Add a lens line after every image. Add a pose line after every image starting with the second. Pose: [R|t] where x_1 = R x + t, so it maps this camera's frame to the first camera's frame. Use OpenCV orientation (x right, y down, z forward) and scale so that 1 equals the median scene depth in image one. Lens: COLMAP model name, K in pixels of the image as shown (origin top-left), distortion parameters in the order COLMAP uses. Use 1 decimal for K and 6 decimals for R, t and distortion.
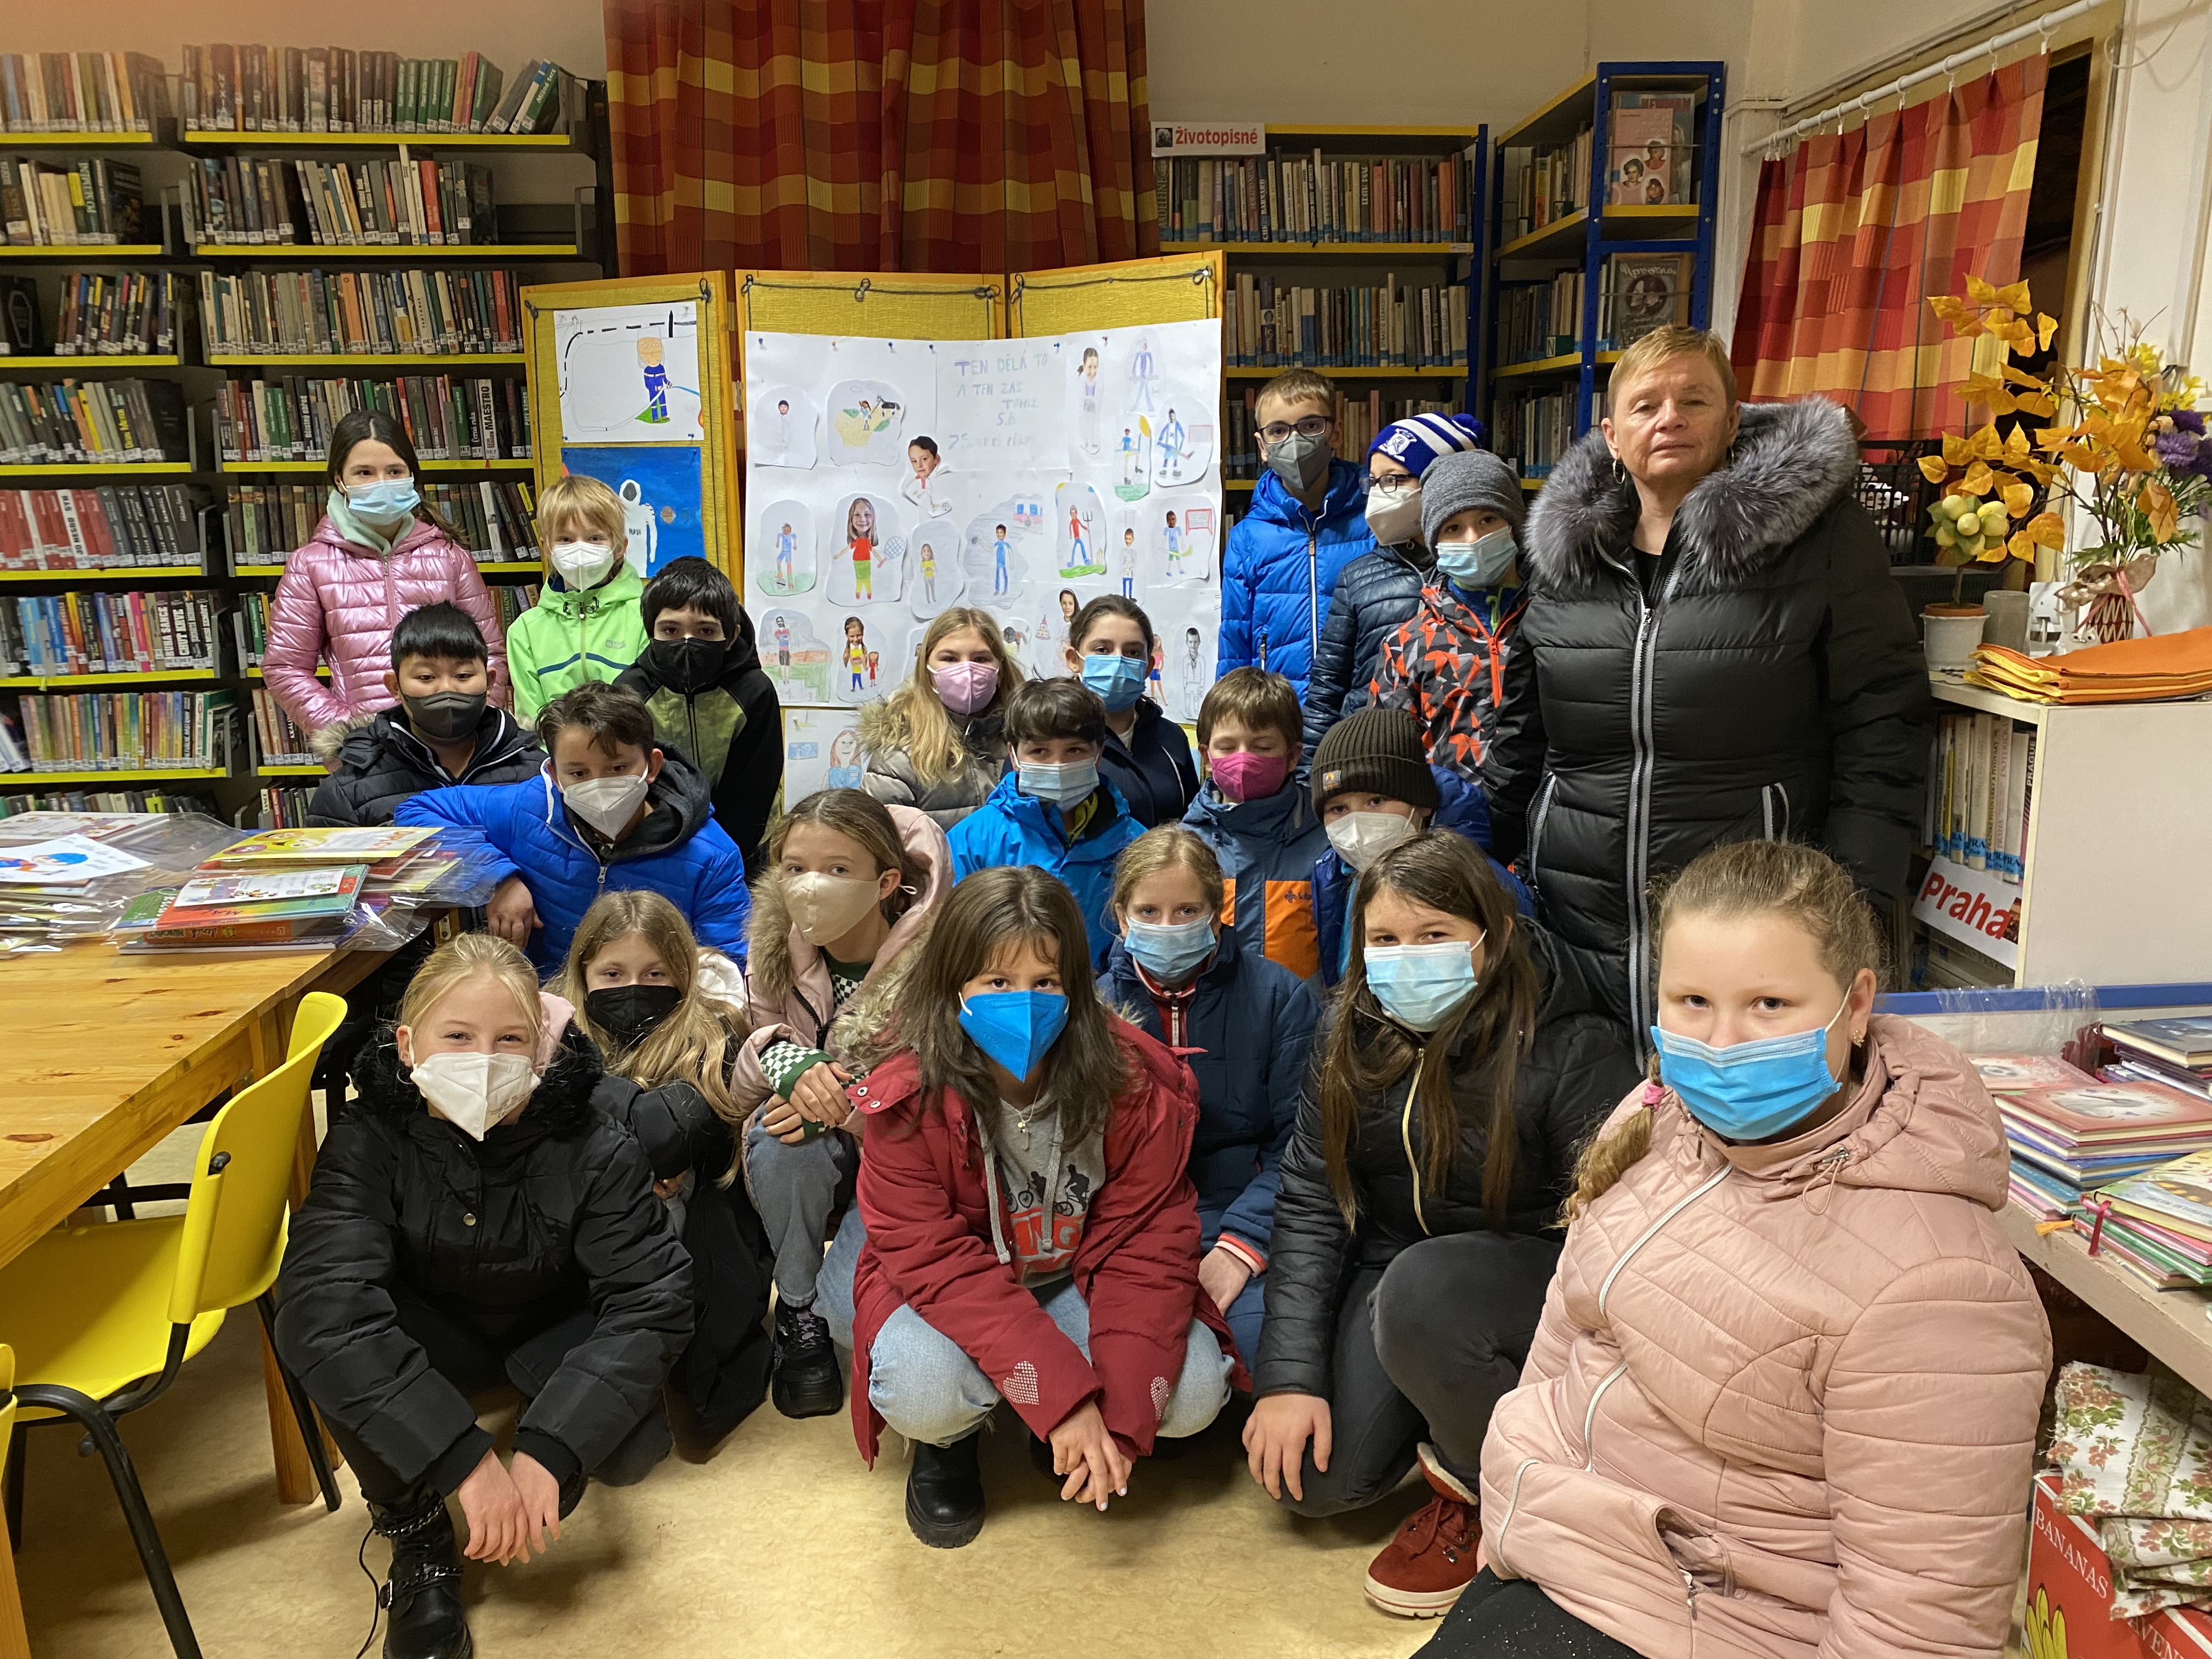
lens RADIAL K [[1651.7, 0, 1100.6], [0, 1651.7, 813.7], [0, 0, 1]] dist [0.012725, -0.003118]
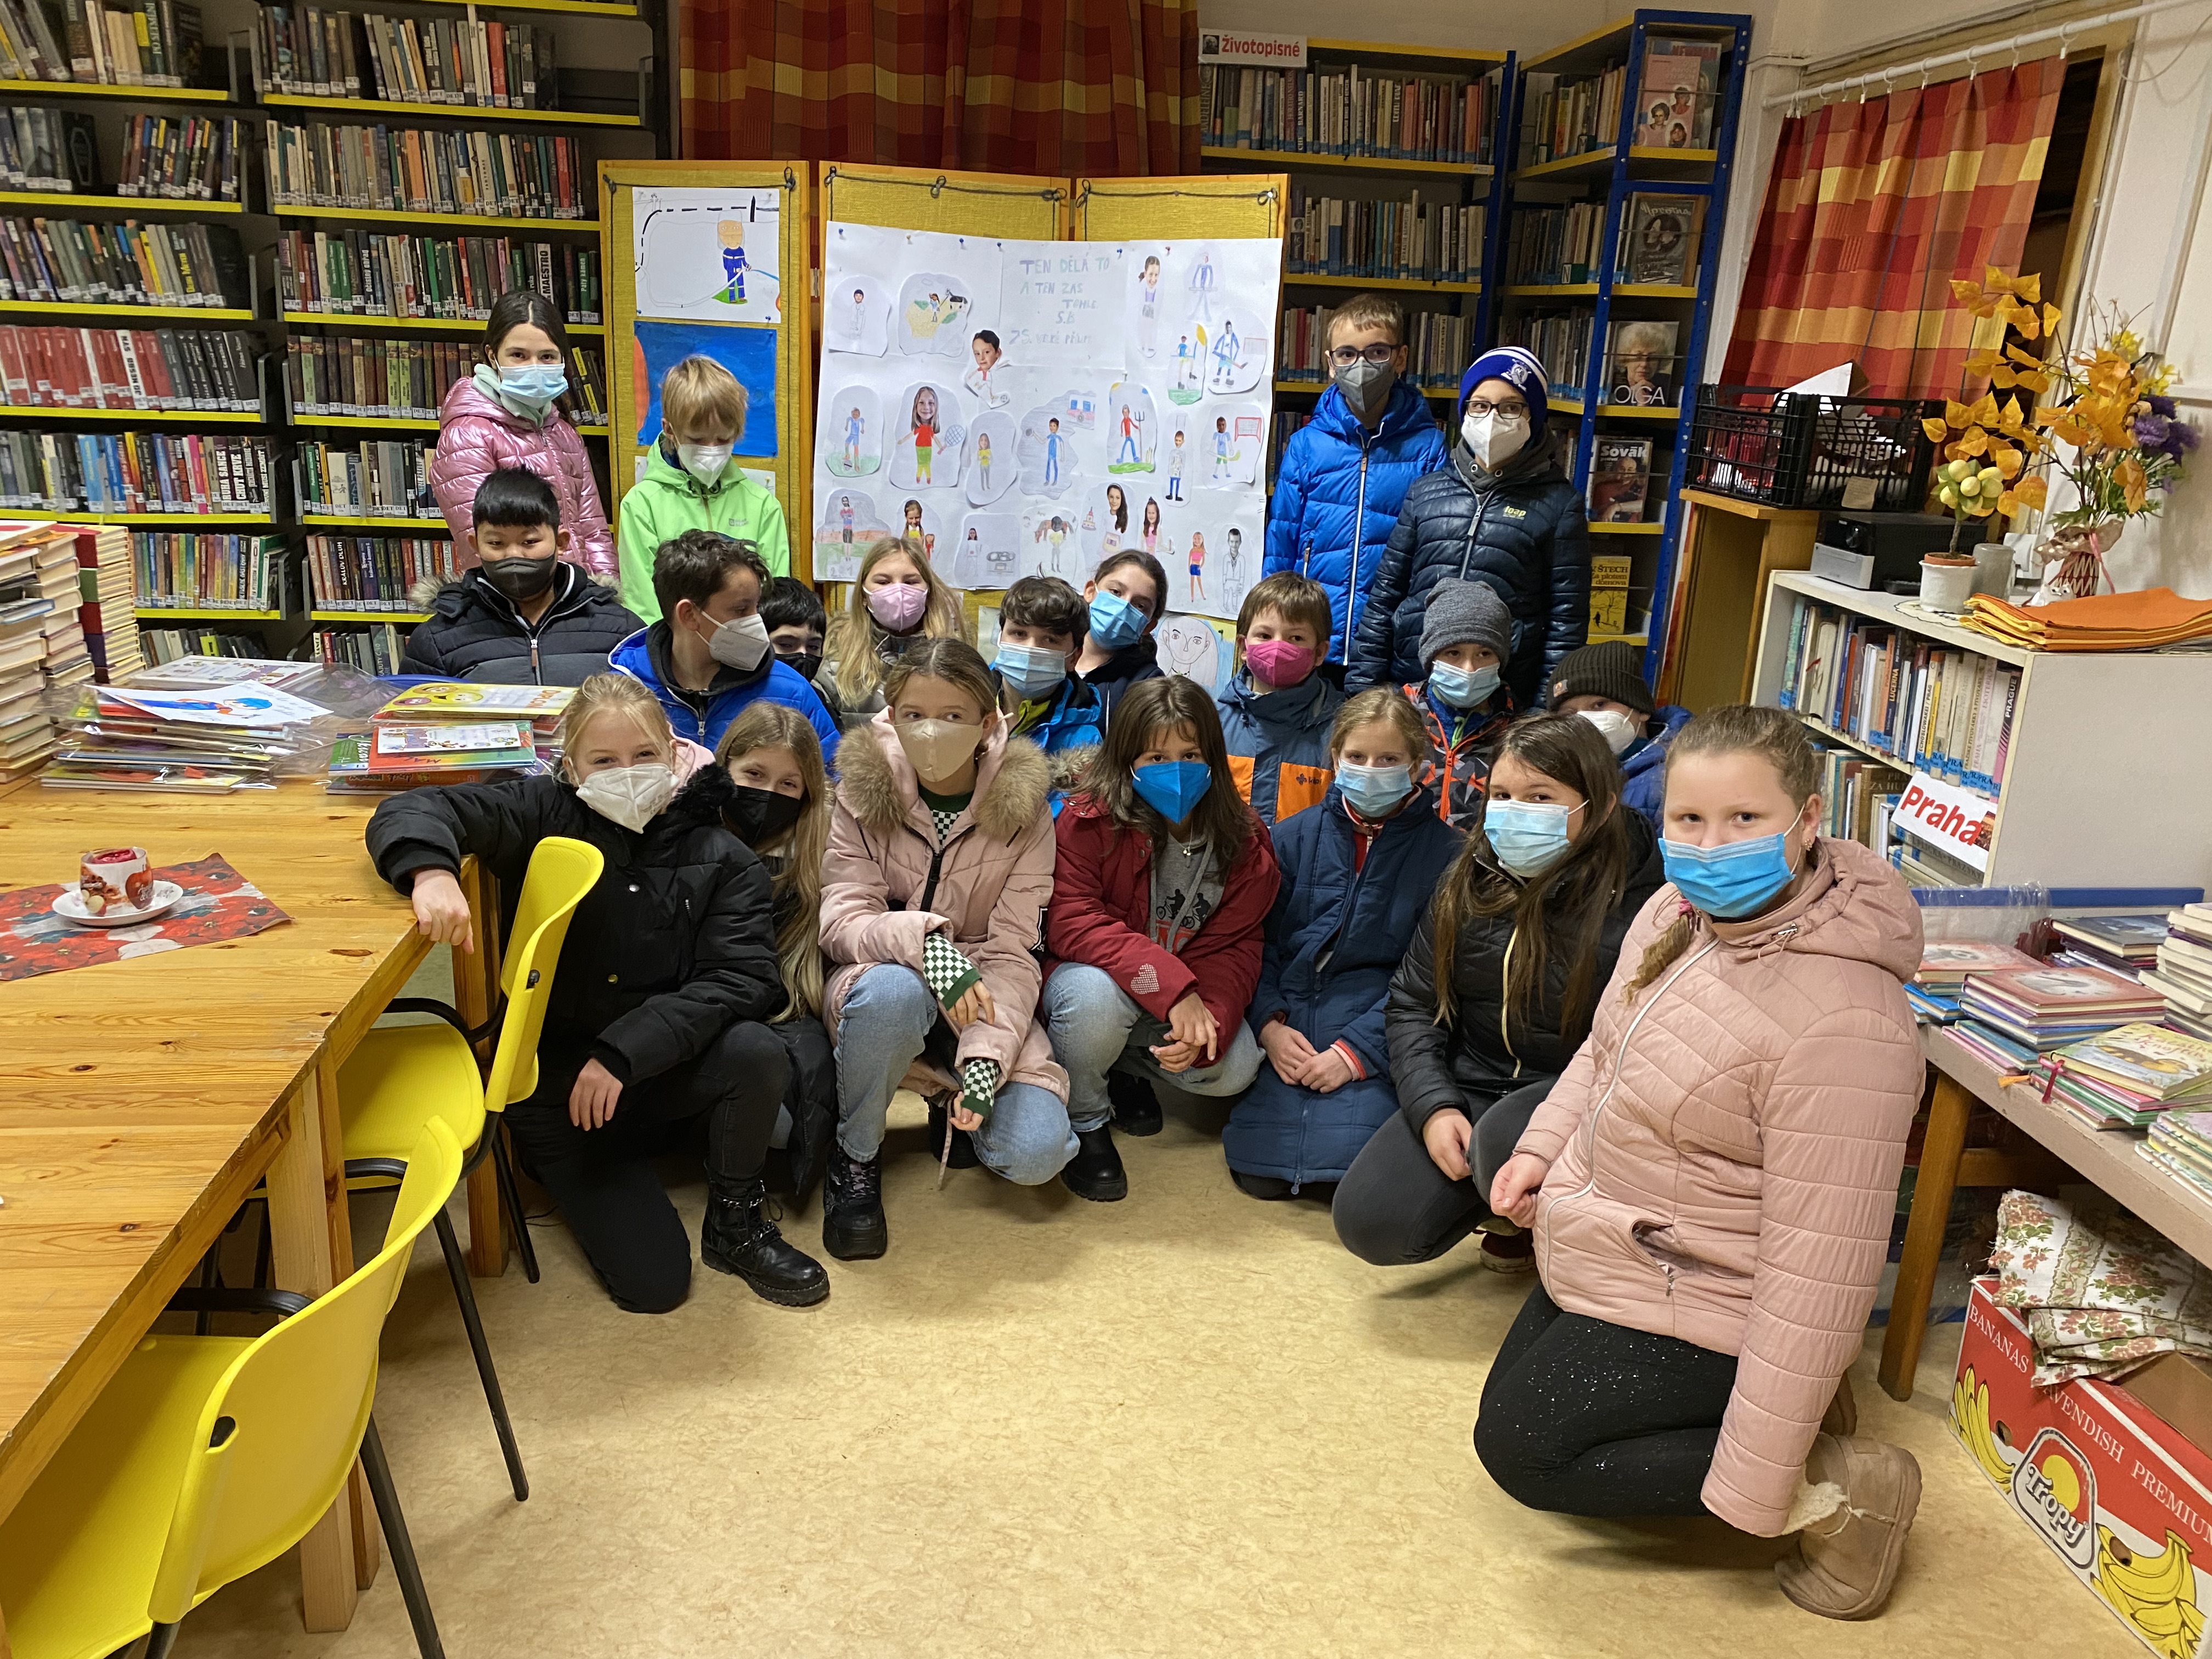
lens RADIAL K [[1651.7, 0, 1089.6], [0, 1651.7, 810.6], [0, 0, 1]] dist [0.012725, -0.003118]
pose [[0.997621, 0.039257, 0.056662, -0.087982], [-0.043706, 0.995874, 0.079535, -0.008981], [-0.053306, -0.081822, 0.995220, -0.081672]]
